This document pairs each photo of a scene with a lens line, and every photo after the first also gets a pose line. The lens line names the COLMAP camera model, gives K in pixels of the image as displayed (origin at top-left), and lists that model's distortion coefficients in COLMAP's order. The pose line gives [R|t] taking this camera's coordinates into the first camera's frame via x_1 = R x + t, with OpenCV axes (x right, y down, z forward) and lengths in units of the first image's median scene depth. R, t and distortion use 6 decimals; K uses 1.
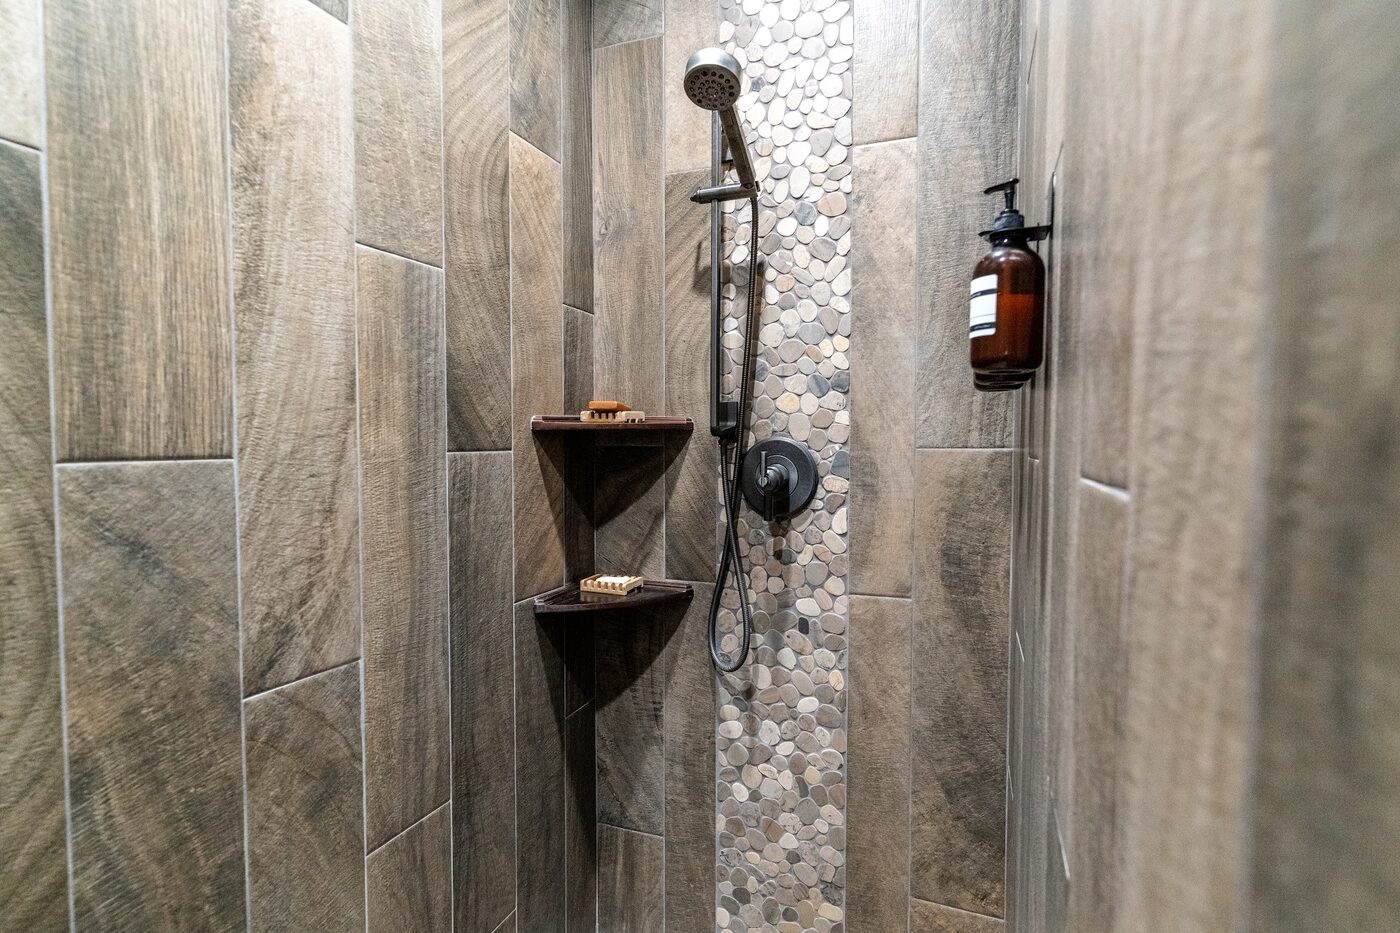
lens RADIAL K [[667.0, 0, 693.6], [0, 667.0, 460.6], [0, 0, 1]] dist [-0.001531, 0.001802]
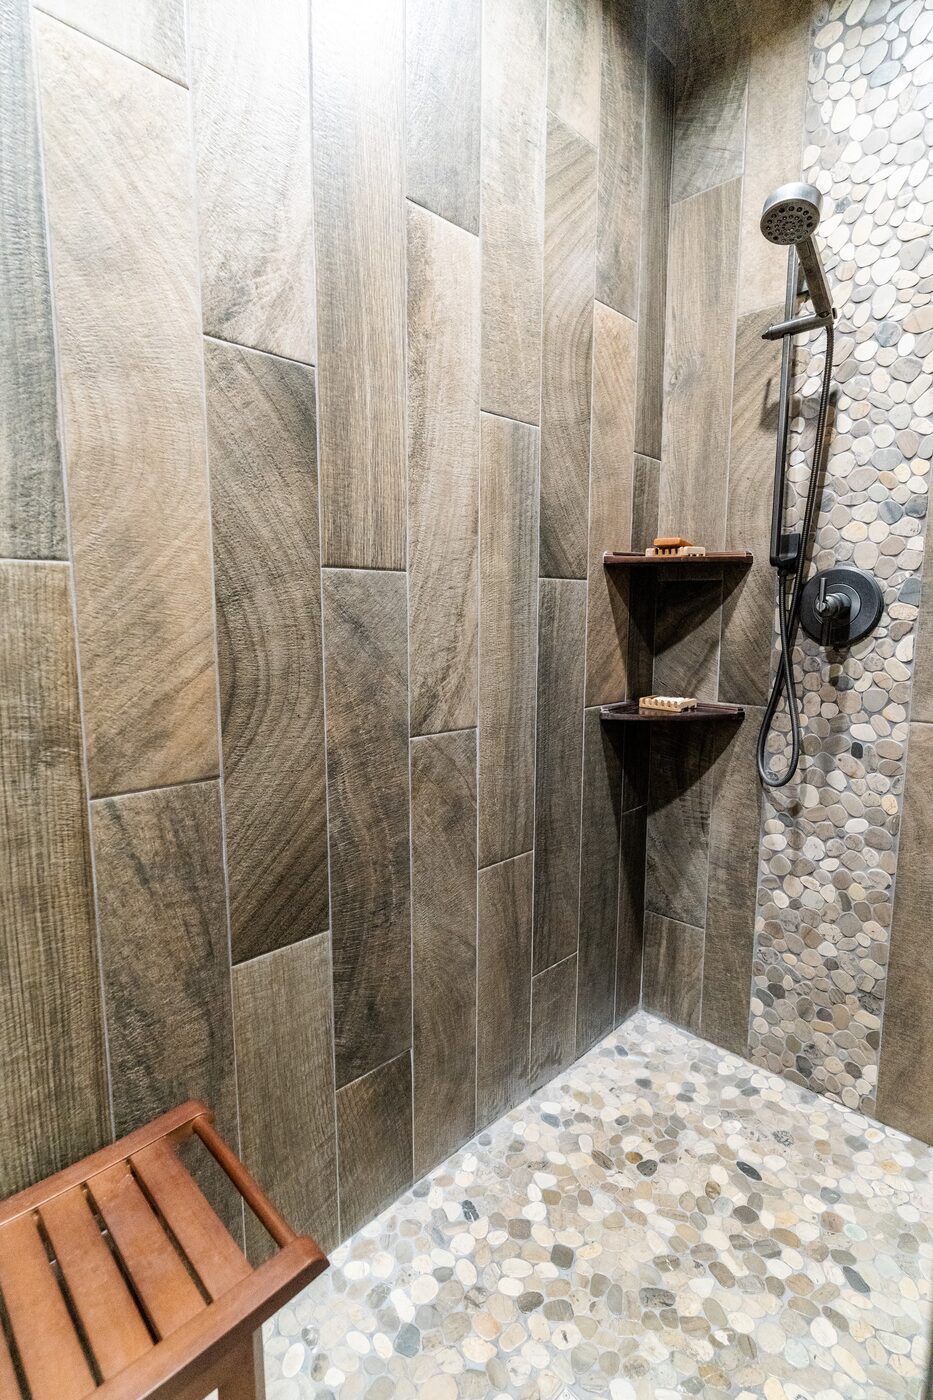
lens RADIAL K [[667.0, 0, 472.9], [0, 667.0, 696.9], [0, 0, 1]] dist [-0.001531, 0.001802]
pose [[0.921055, 0.051745, -0.385979, 0.011915], [-0.016634, 0.995456, 0.093759, 0.088013], [0.389076, -0.079937, 0.917731, -0.202404]]
